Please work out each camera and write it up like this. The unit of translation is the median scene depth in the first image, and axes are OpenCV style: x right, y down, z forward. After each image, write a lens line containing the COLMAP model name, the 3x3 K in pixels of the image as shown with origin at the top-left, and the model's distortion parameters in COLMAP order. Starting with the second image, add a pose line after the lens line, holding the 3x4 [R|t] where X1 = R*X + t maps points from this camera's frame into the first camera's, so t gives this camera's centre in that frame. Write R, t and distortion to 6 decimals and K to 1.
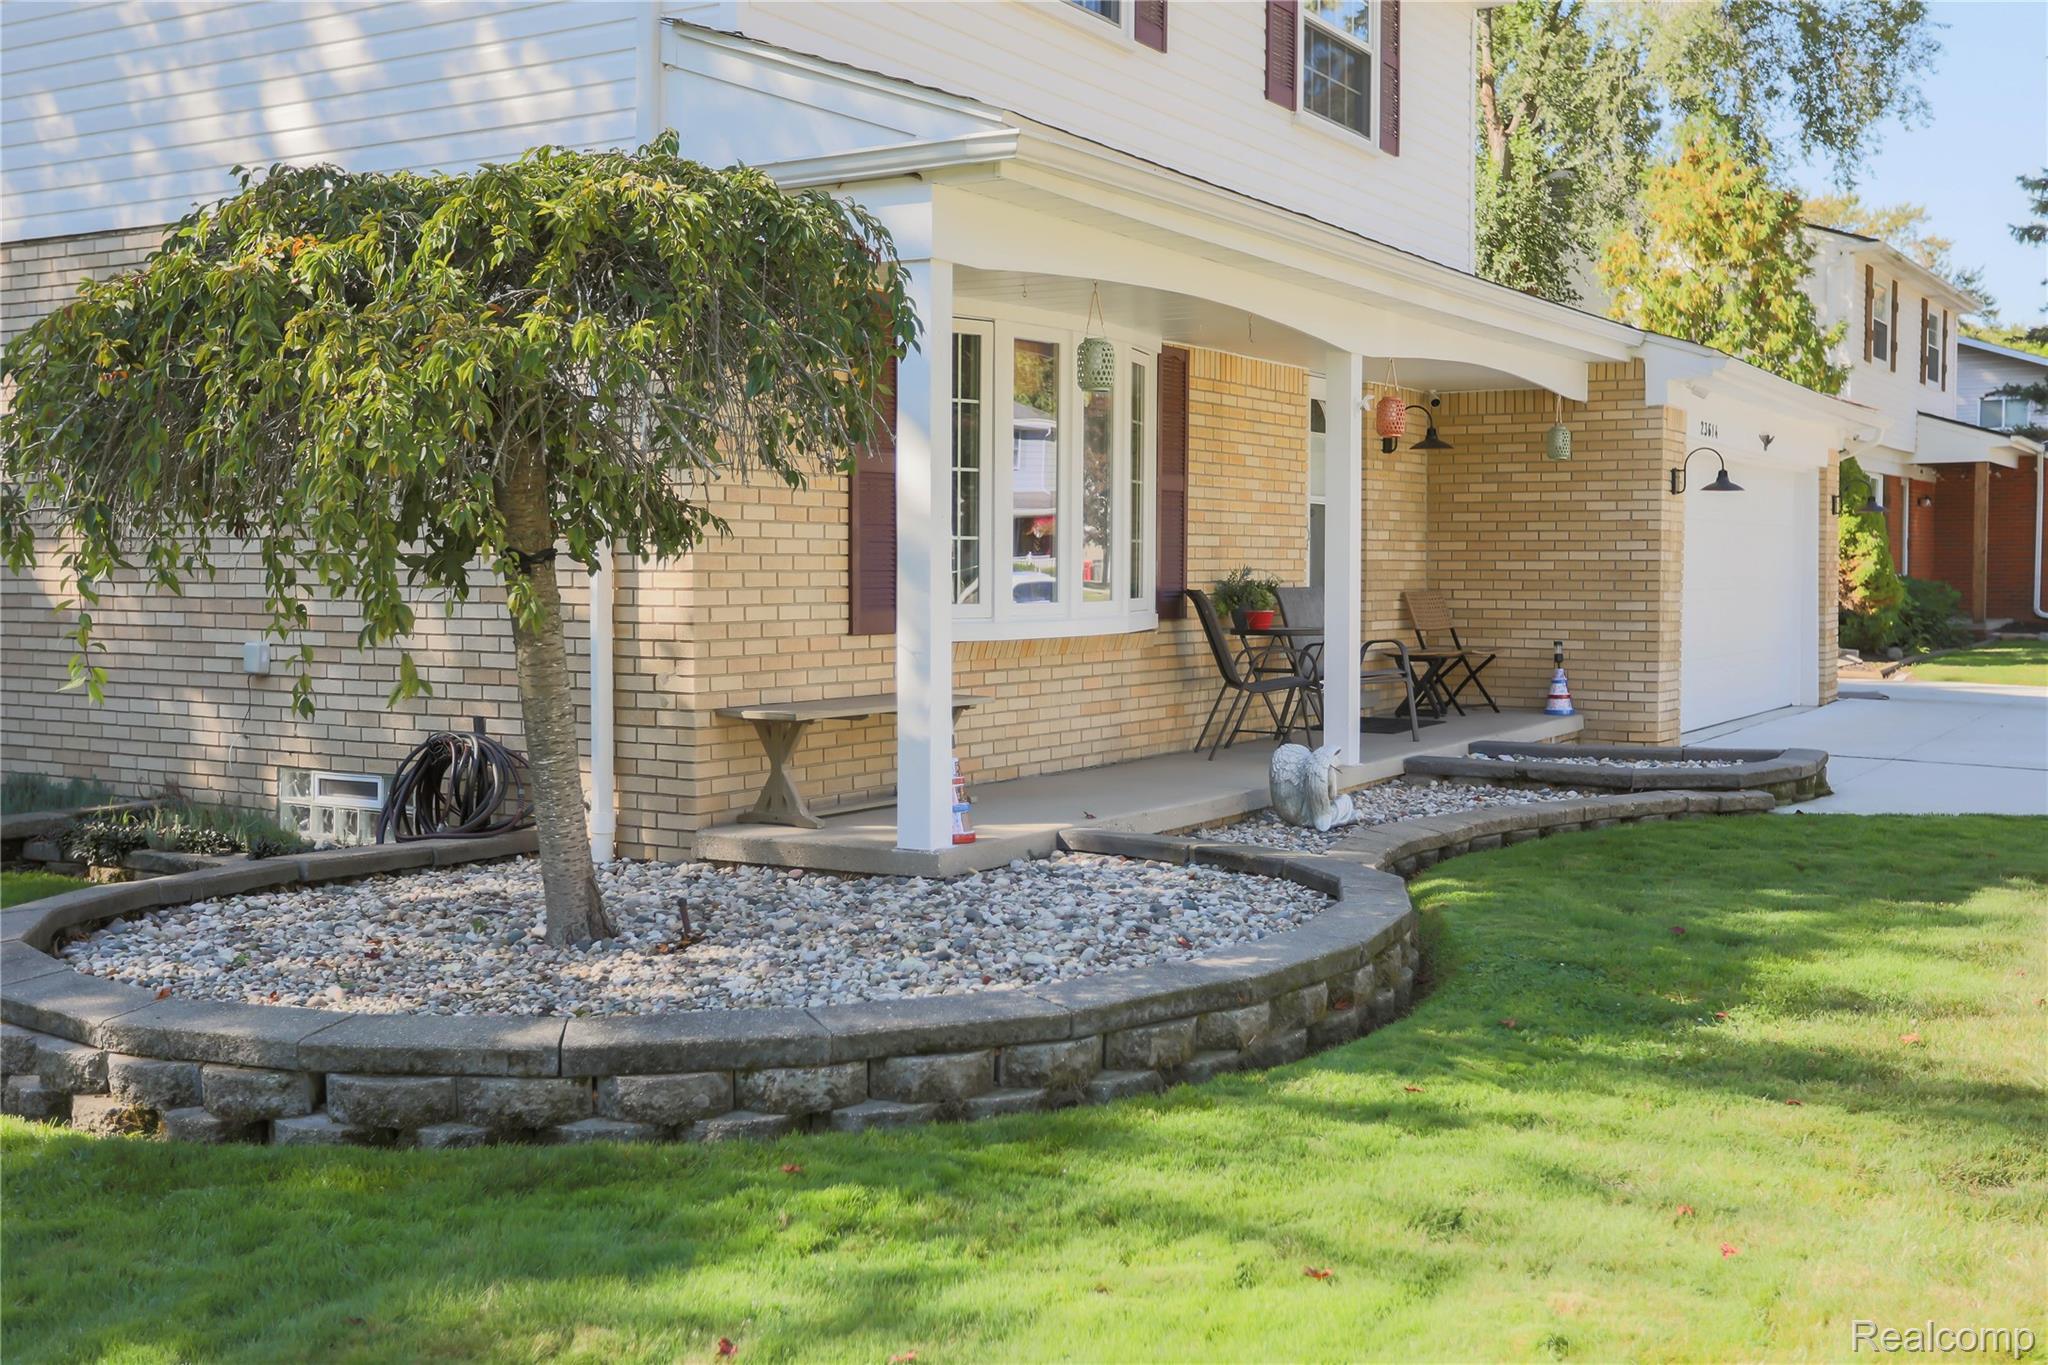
lens RADIAL K [[2069.5, 0, 1022.2], [0, 2069.5, 564.1], [0, 0, 1]] dist [0.065708, -0.010053]
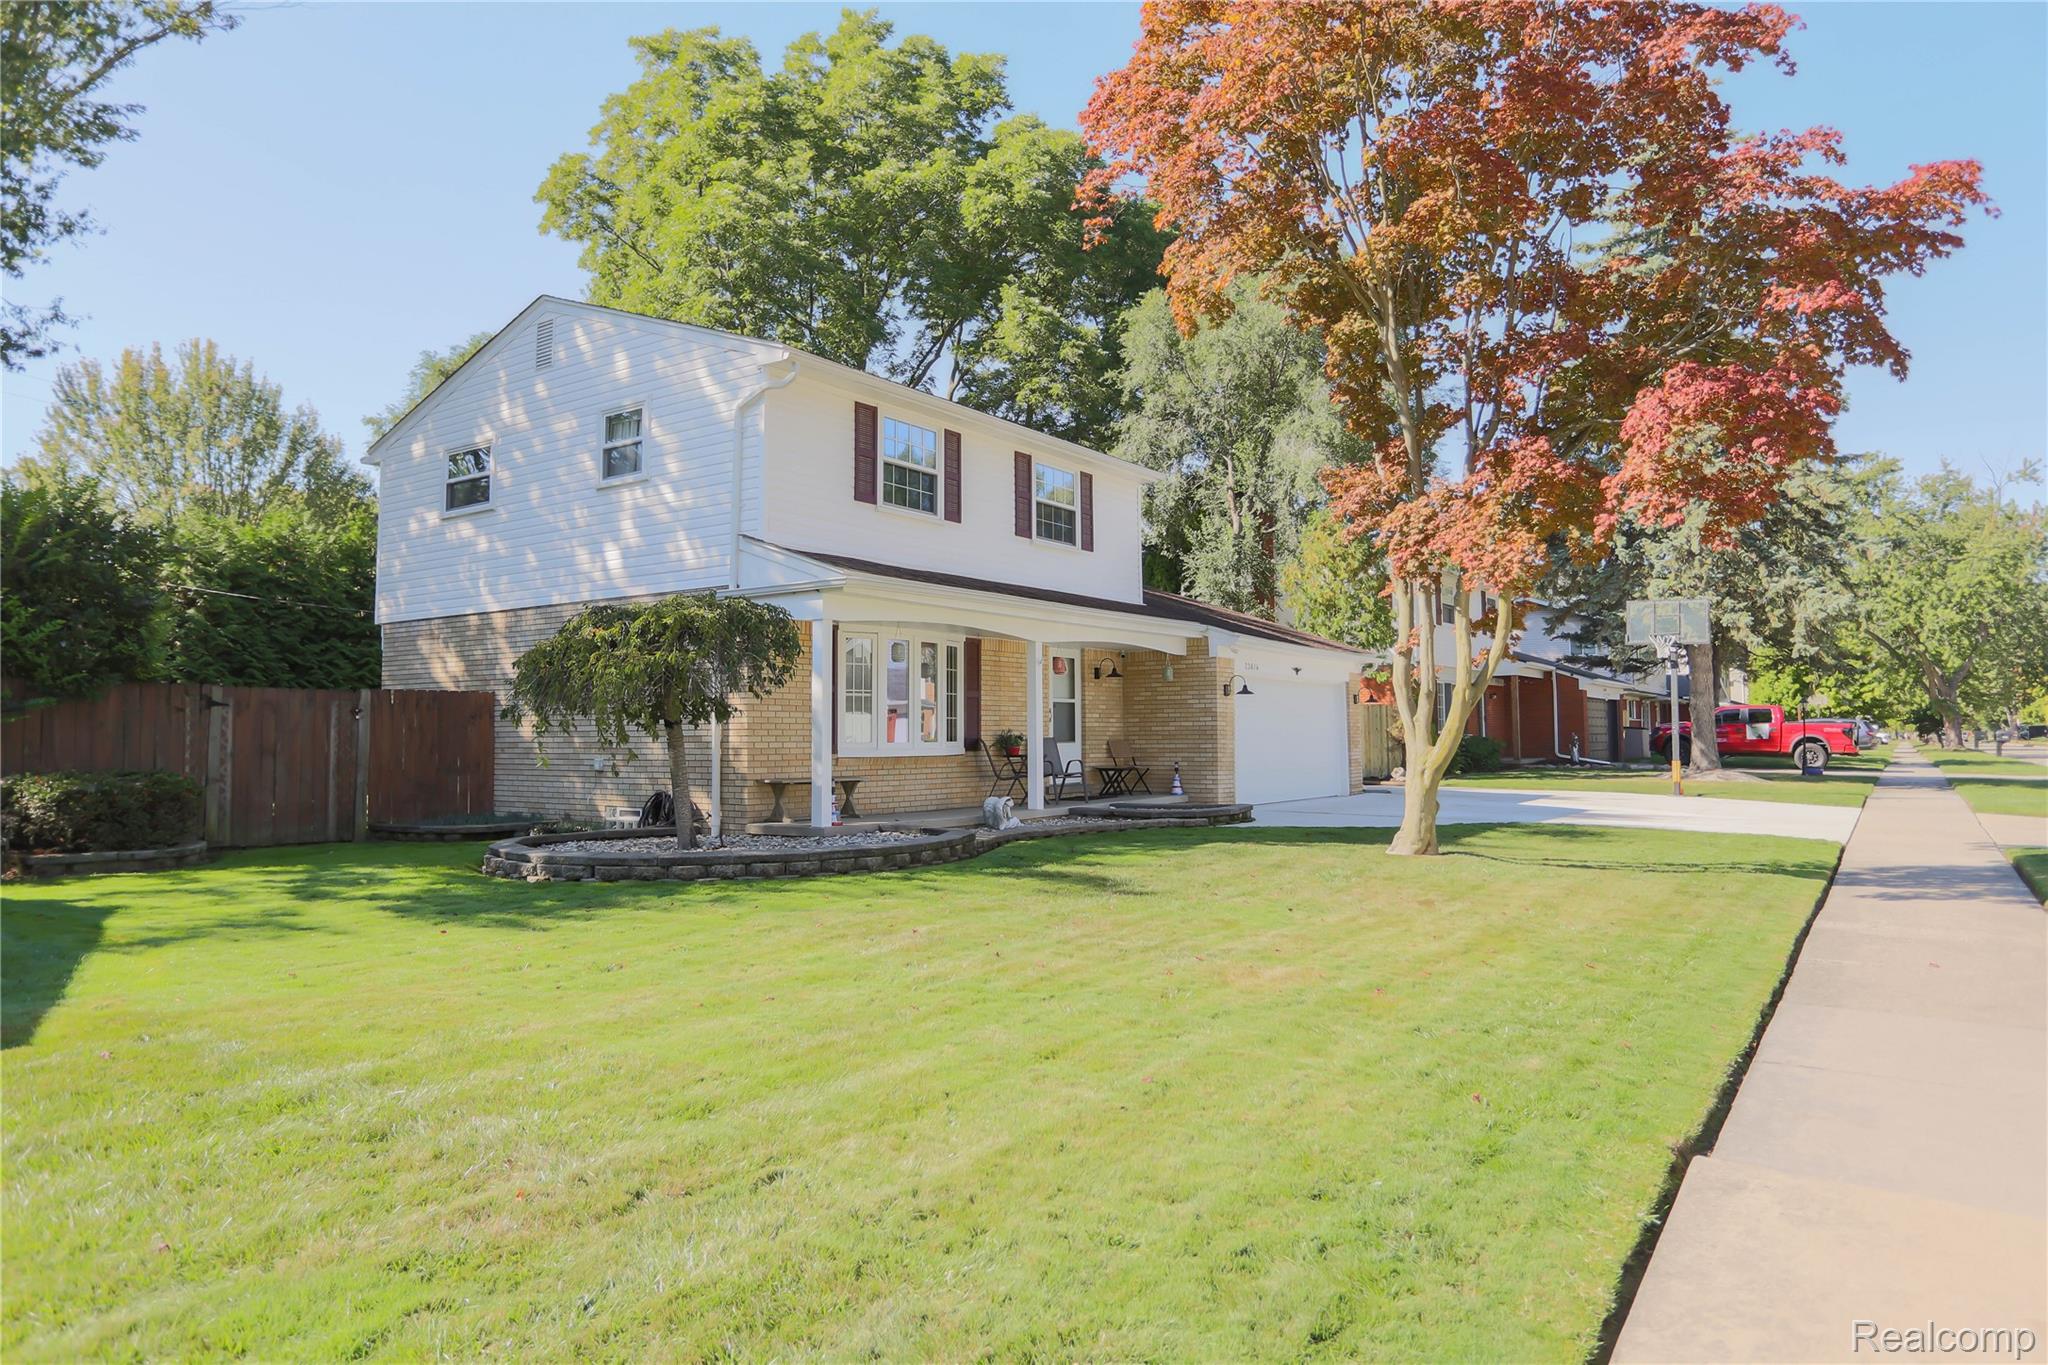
lens RADIAL K [[1275.5, 0, 1029.7], [0, 1275.5, 623.6], [0, 0, 1]] dist [-0.003089, 0.000509]
pose [[0.998189, -0.013594, -0.058607, 0.302398], [0.008266, 0.995888, -0.090213, 0.018420], [0.059592, 0.089565, 0.994197, -0.647596]]
